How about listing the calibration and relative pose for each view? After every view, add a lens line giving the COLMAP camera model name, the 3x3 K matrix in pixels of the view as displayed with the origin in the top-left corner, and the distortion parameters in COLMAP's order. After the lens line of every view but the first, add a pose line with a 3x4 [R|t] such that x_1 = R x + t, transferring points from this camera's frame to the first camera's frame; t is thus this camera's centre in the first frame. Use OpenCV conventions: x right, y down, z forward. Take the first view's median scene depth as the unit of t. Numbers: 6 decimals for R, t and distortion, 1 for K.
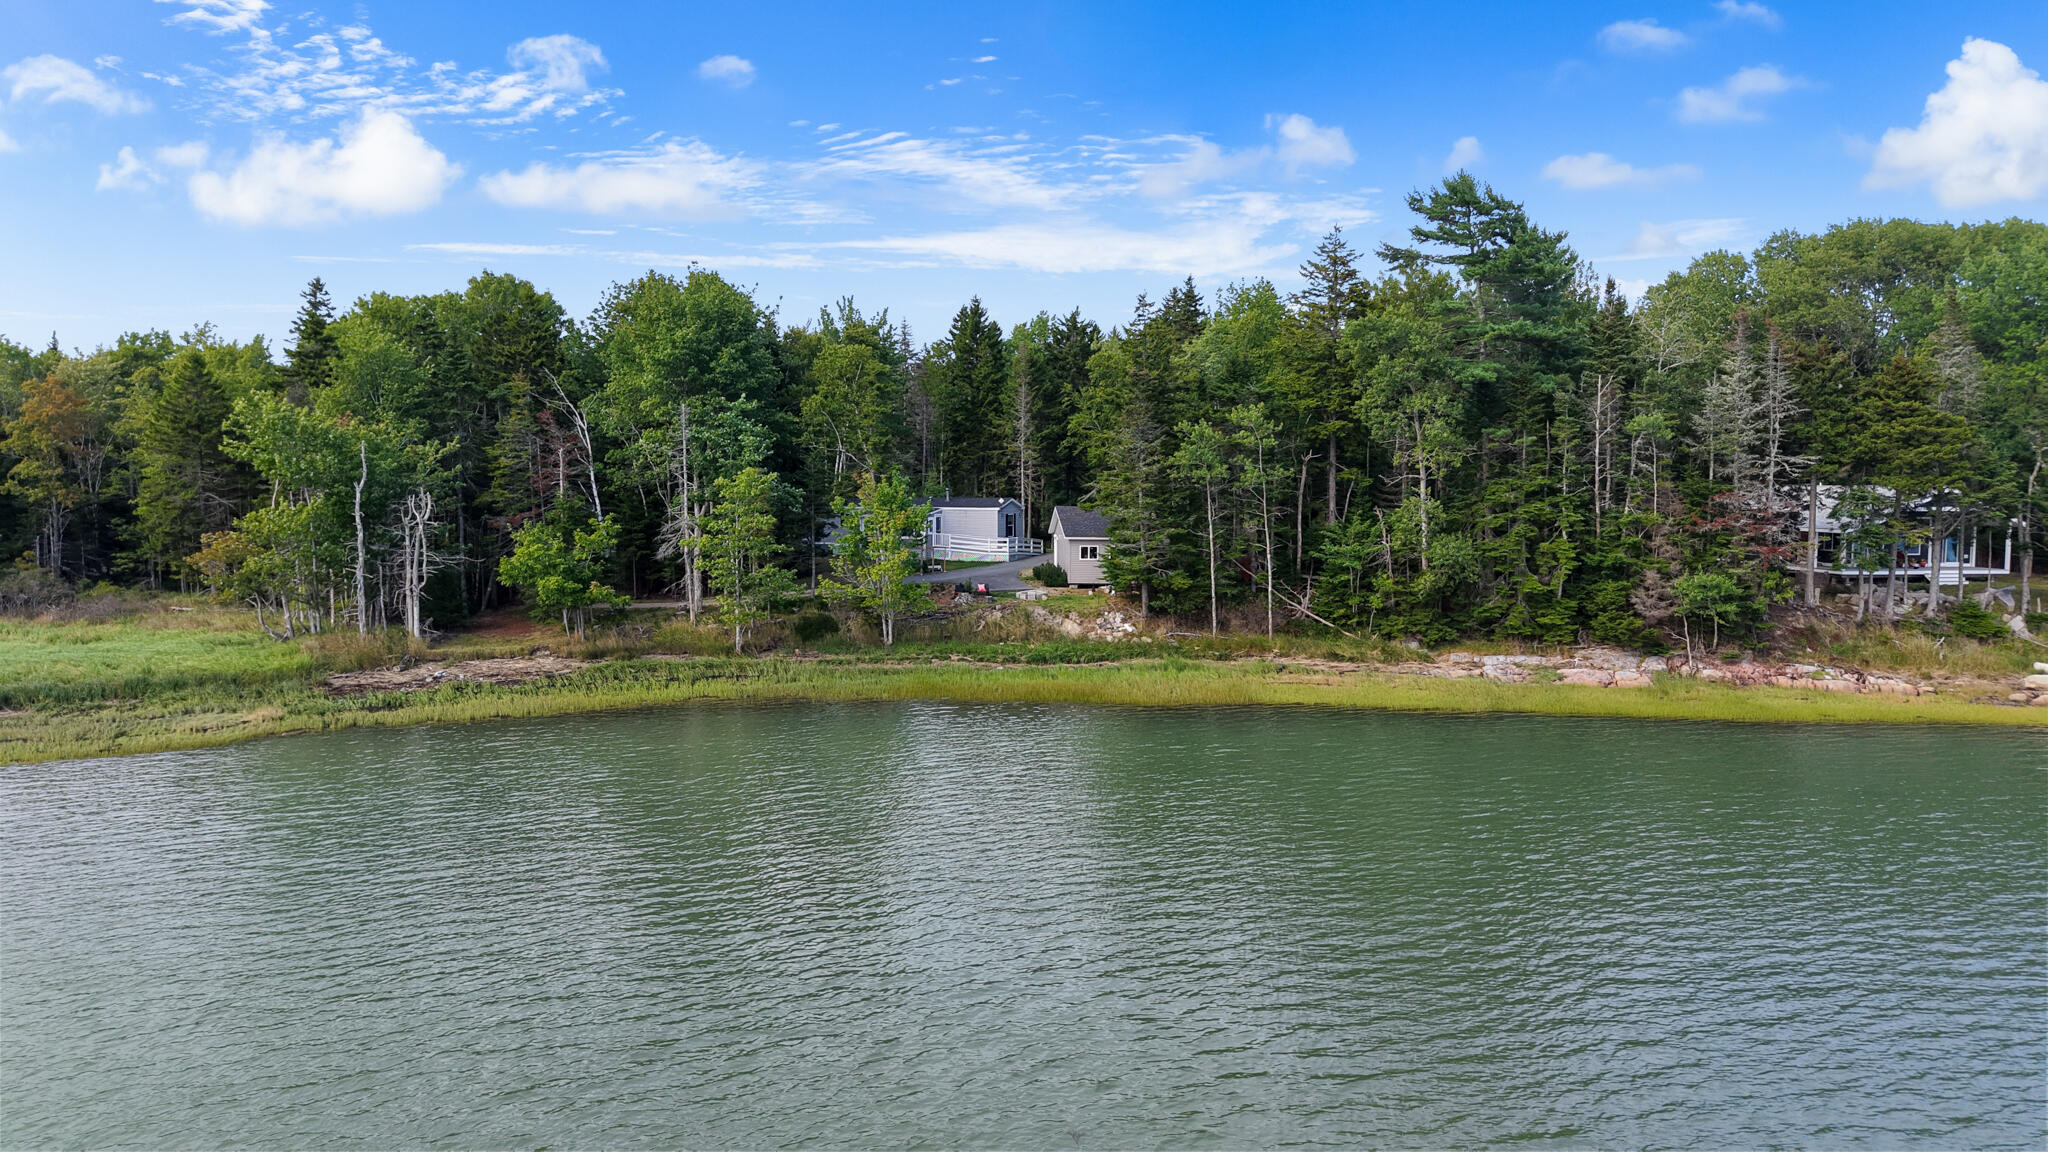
lens RADIAL K [[1374.1, 0, 1044.5], [0, 1374.1, 575.1], [0, 0, 1]] dist [0.056862, -0.058635]
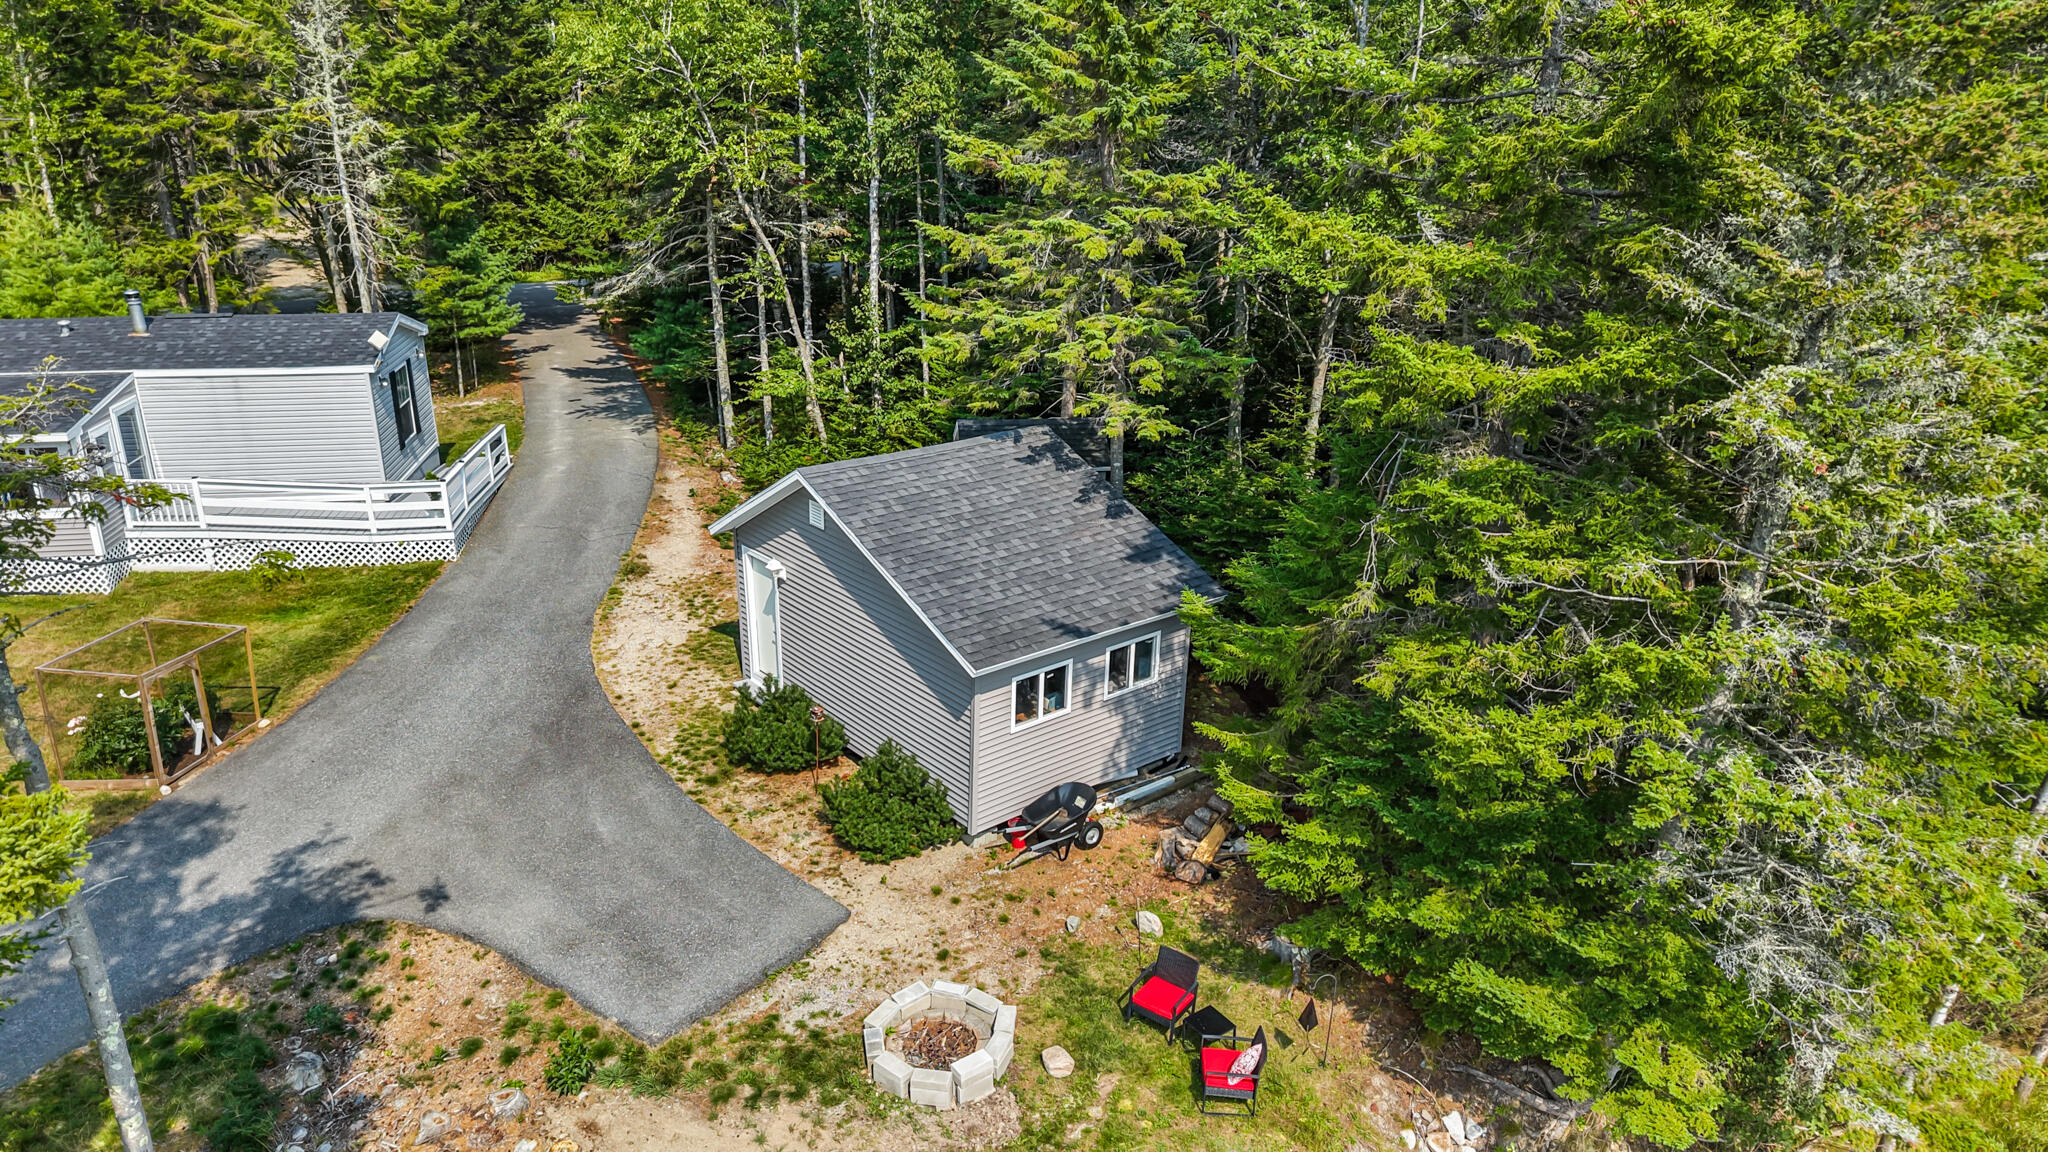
lens RADIAL K [[1372.5, 0, 1024.0], [0, 1372.5, 576.0], [0, 0, 1]] dist [0.005616, -0.000423]
pose [[0.841813, -0.184245, 0.507350, -0.096115], [0.027647, 0.953424, 0.300364, -0.118423], [-0.539060, -0.238823, 0.807699, 0.908095]]
